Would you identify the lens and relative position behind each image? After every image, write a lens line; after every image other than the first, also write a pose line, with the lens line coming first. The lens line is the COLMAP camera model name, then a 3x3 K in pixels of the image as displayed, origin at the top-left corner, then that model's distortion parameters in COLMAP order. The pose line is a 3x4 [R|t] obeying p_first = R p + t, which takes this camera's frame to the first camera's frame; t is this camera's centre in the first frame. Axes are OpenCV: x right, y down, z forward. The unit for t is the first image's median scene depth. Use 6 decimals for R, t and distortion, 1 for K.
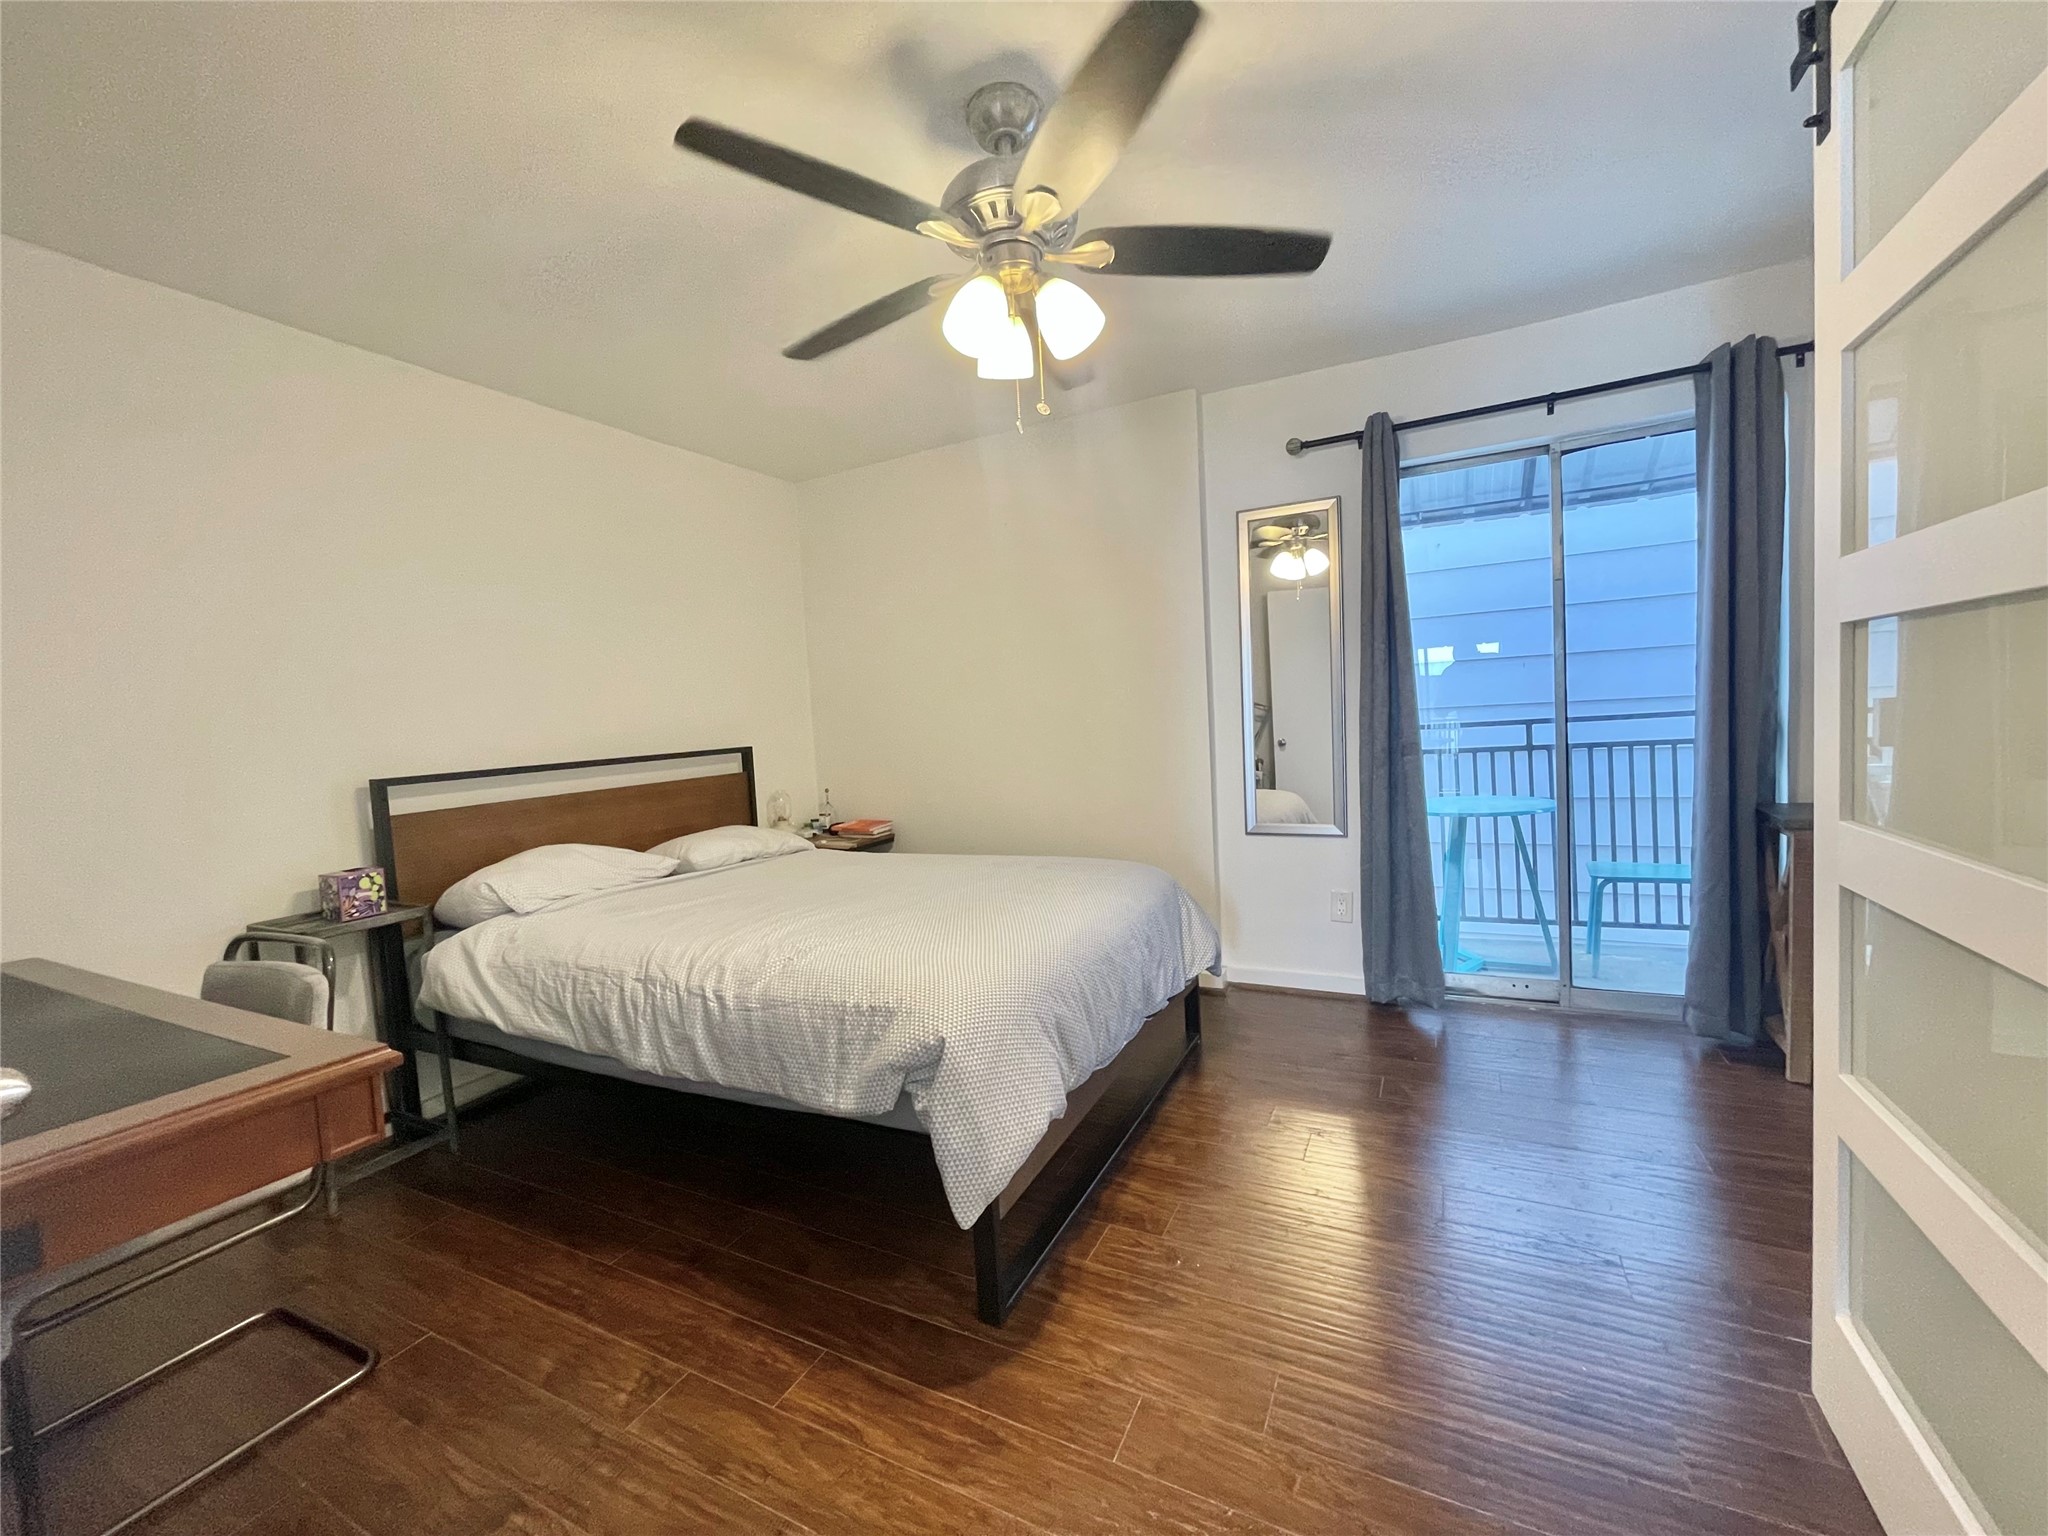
lens RADIAL K [[829.8, 0, 1029.7], [0, 829.8, 770.1], [0, 0, 1]] dist [-0.000265, -0.000144]
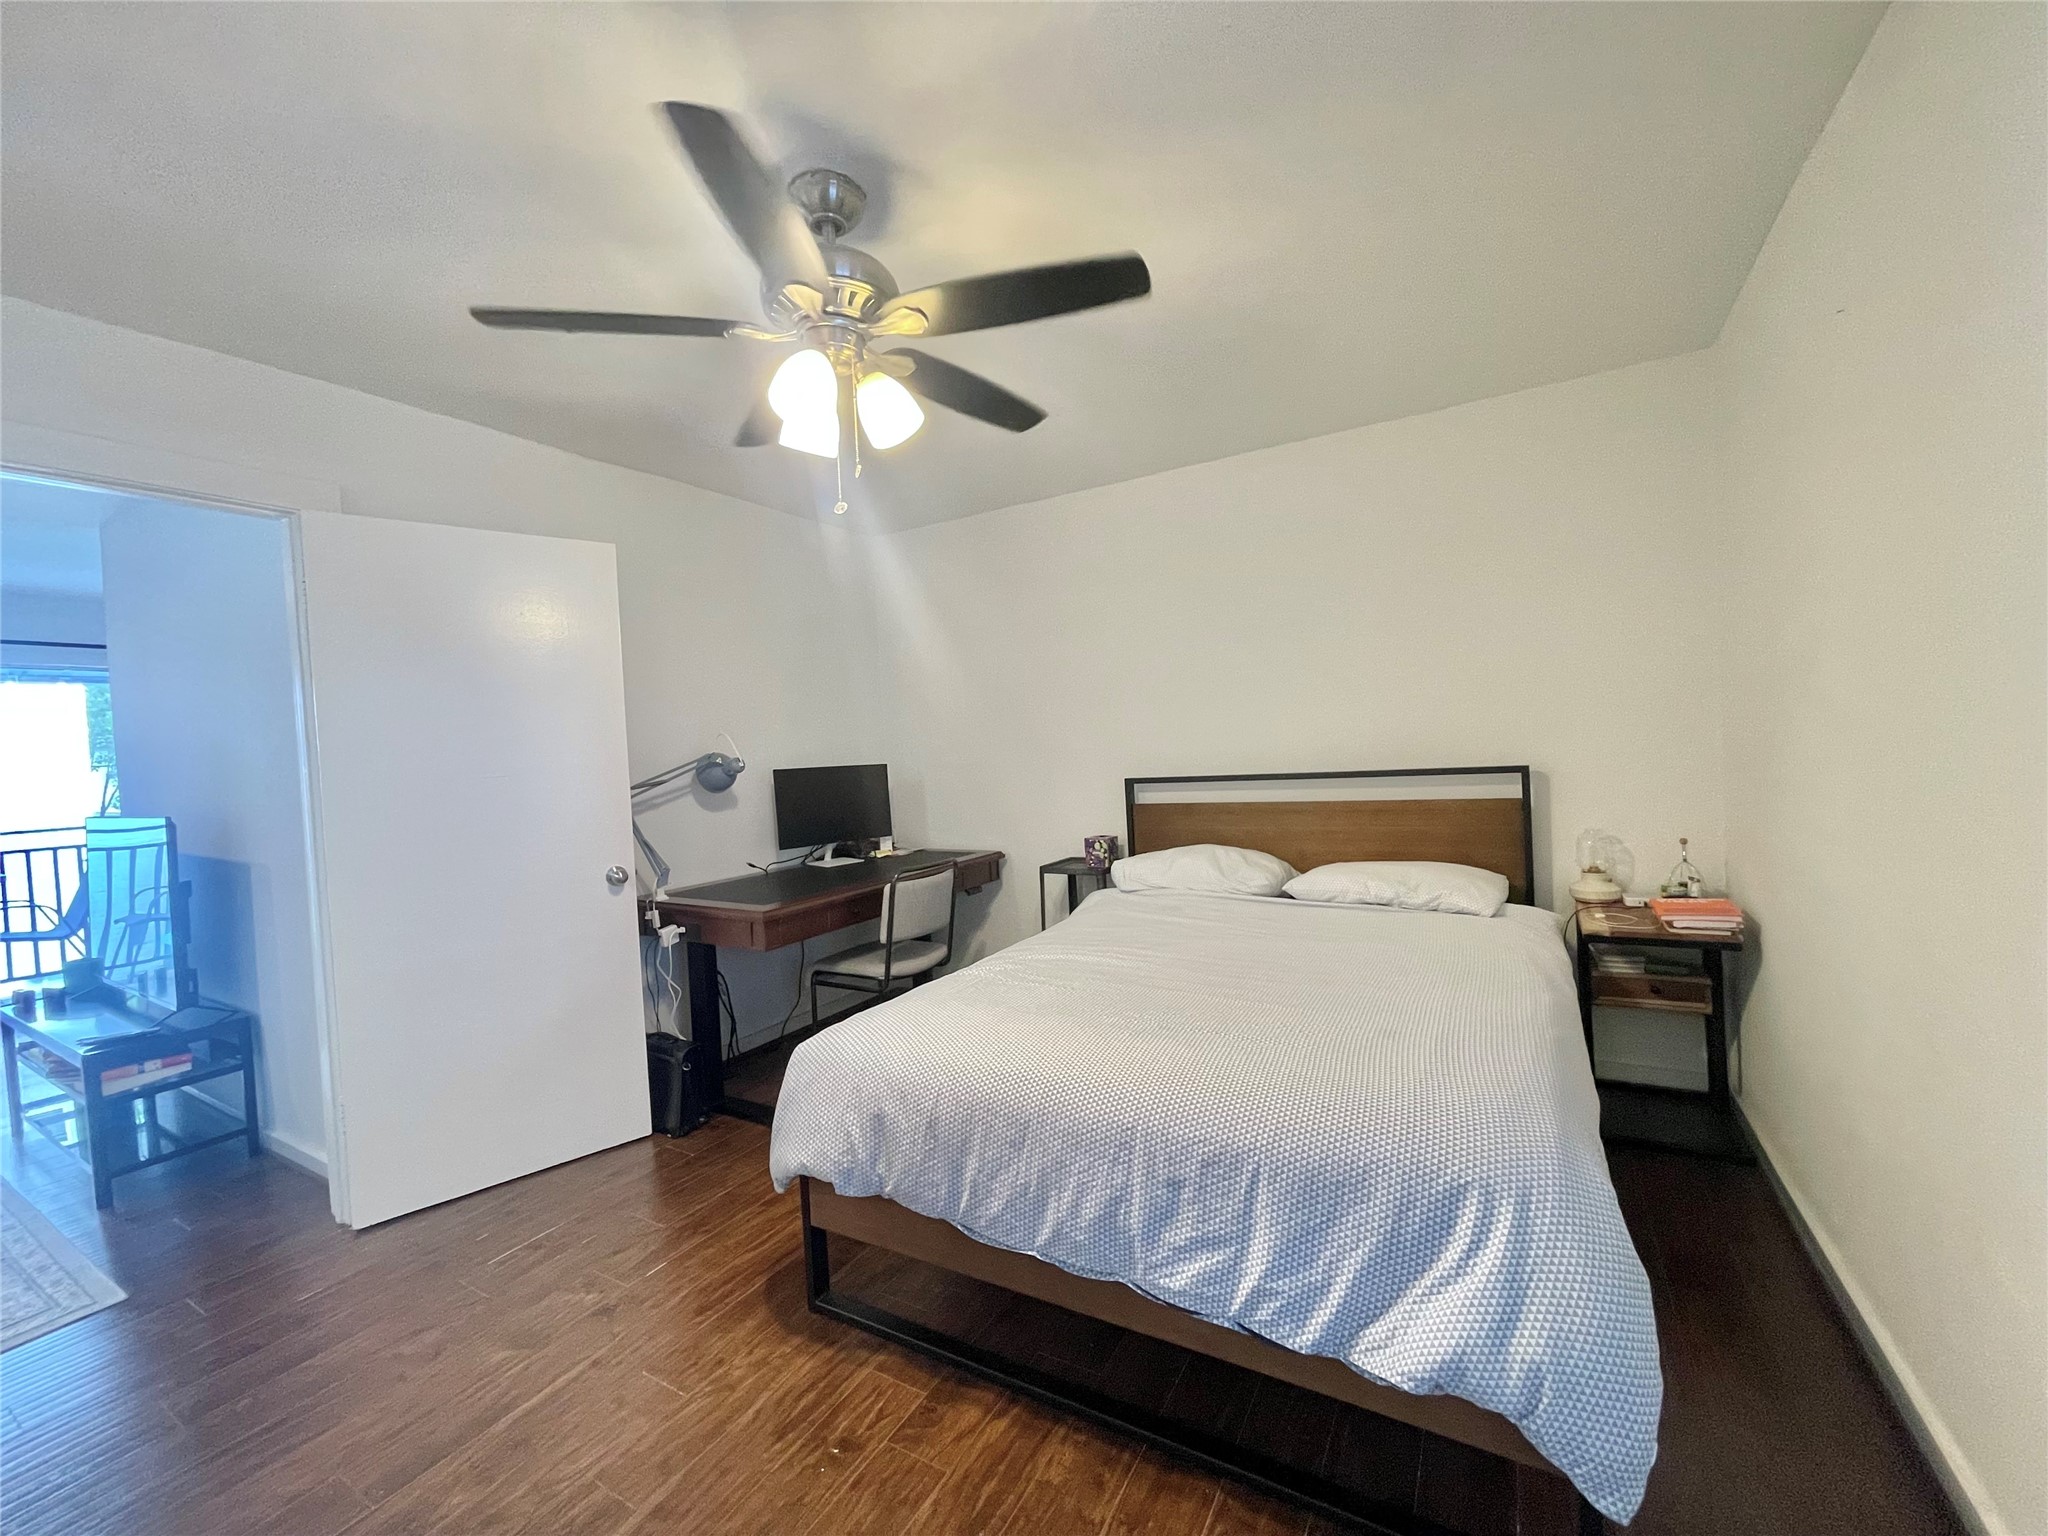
lens RADIAL K [[829.8, 0, 1018.3], [0, 829.8, 776.8], [0, 0, 1]] dist [-0.000265, -0.000144]
pose [[-0.062097, 0.095162, -0.993523, 0.874418], [-0.013128, 0.995280, 0.096151, -0.166891], [0.997984, 0.019014, -0.060554, 1.128112]]
